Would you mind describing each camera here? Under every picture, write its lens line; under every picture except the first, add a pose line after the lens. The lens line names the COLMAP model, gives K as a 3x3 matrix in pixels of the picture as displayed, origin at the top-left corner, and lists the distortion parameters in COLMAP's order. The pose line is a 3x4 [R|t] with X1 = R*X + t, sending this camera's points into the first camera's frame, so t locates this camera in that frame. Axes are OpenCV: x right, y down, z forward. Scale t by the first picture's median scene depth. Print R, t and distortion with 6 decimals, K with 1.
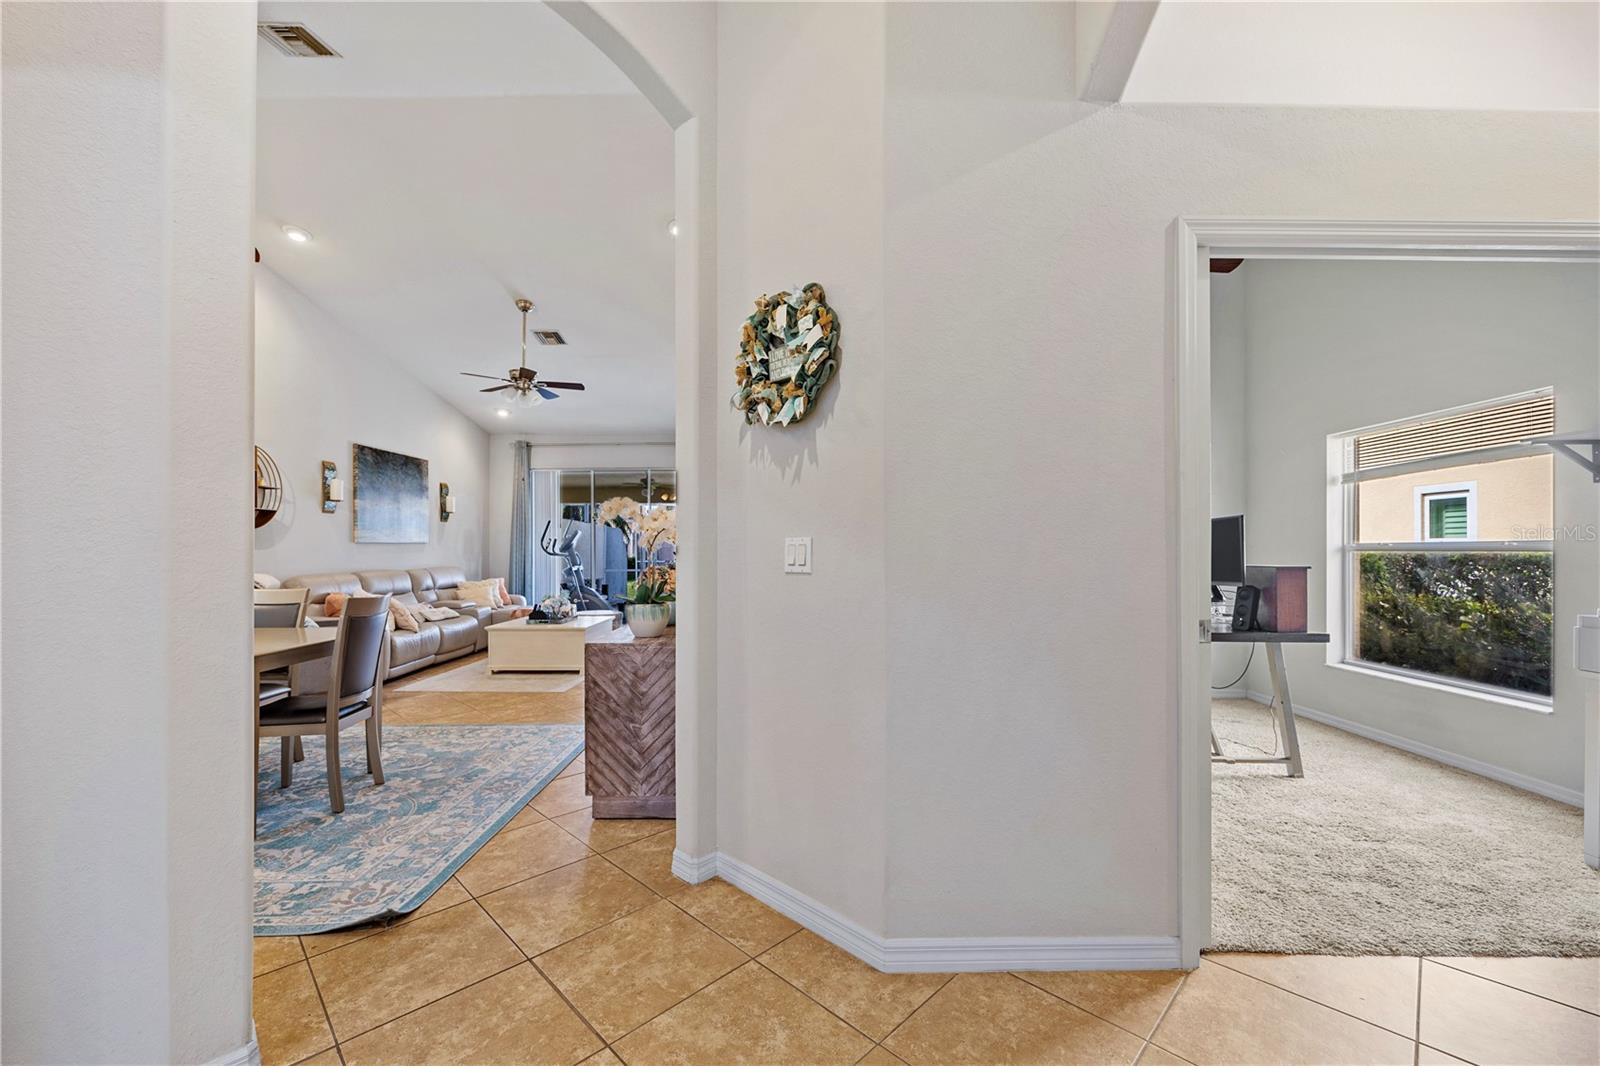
lens RADIAL K [[637.2, 0, 798.7], [0, 637.2, 546.6], [0, 0, 1]] dist [-0.003679, -0.000638]
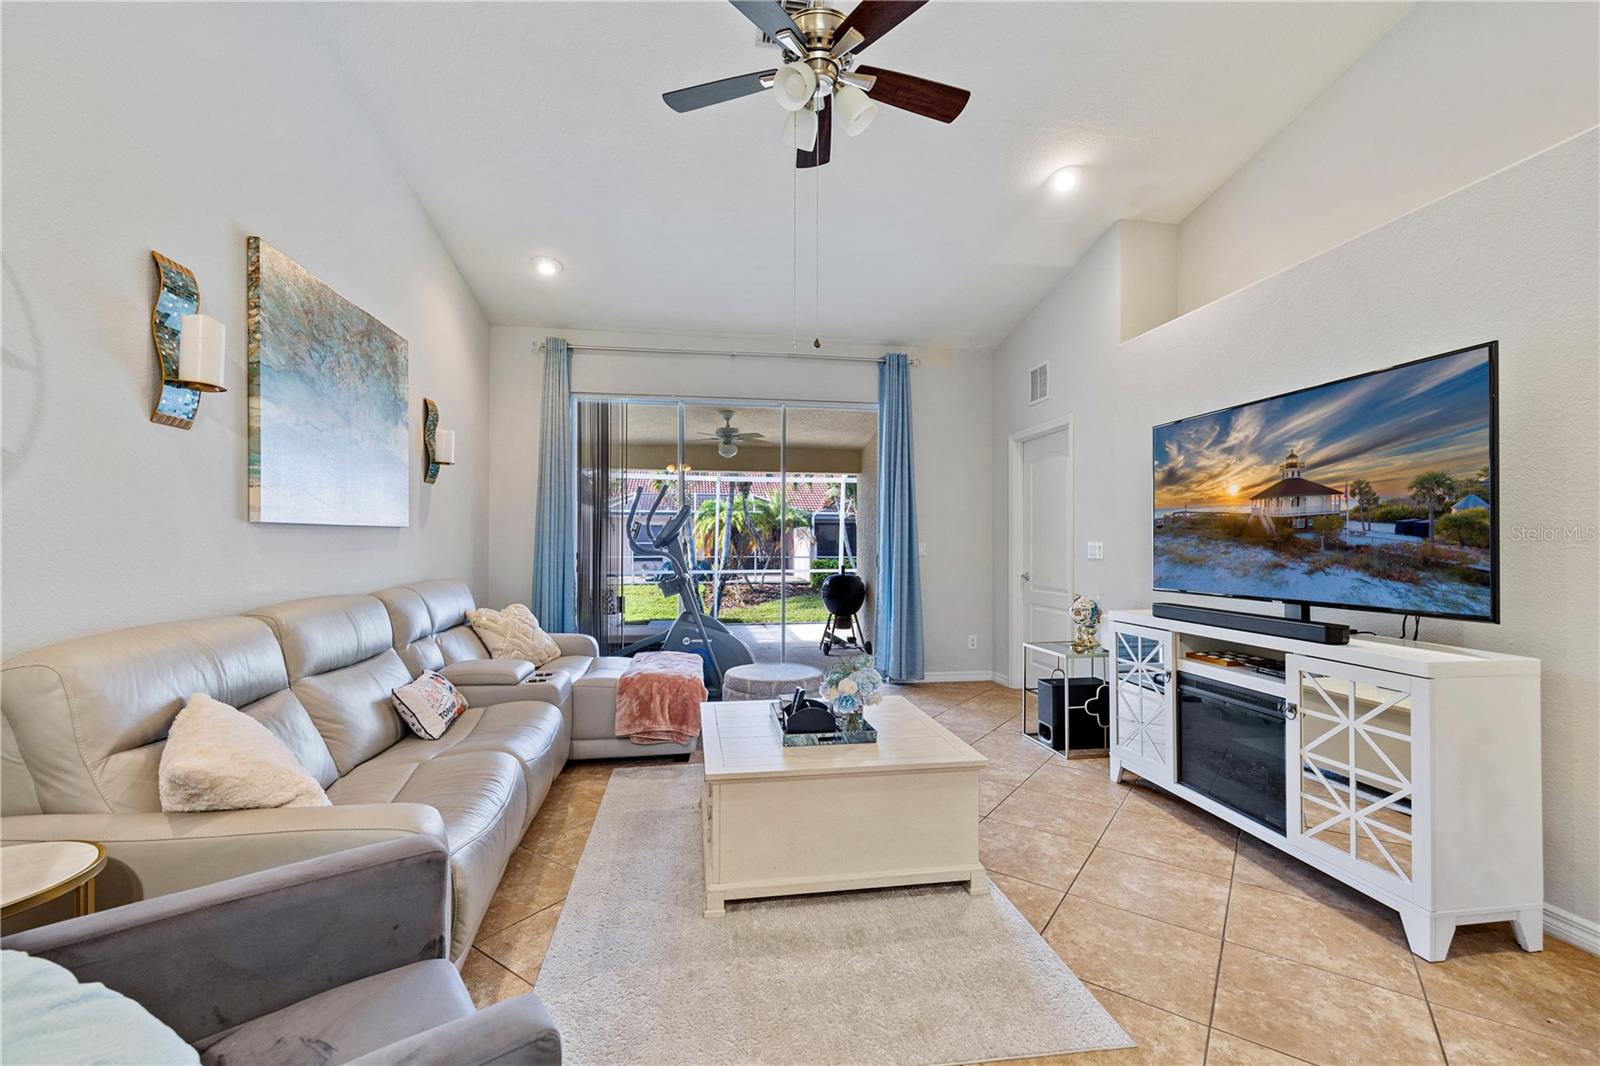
lens RADIAL K [[671.8, 0, 799.8], [0, 671.8, 541.2], [0, 0, 1]] dist [0.000742, -0.000274]
pose [[0.987435, 0.005881, 0.157919, -0.785950], [-0.006126, 0.999981, 0.001065, 0.003014], [-0.157910, -0.002019, 0.987451, 1.008242]]
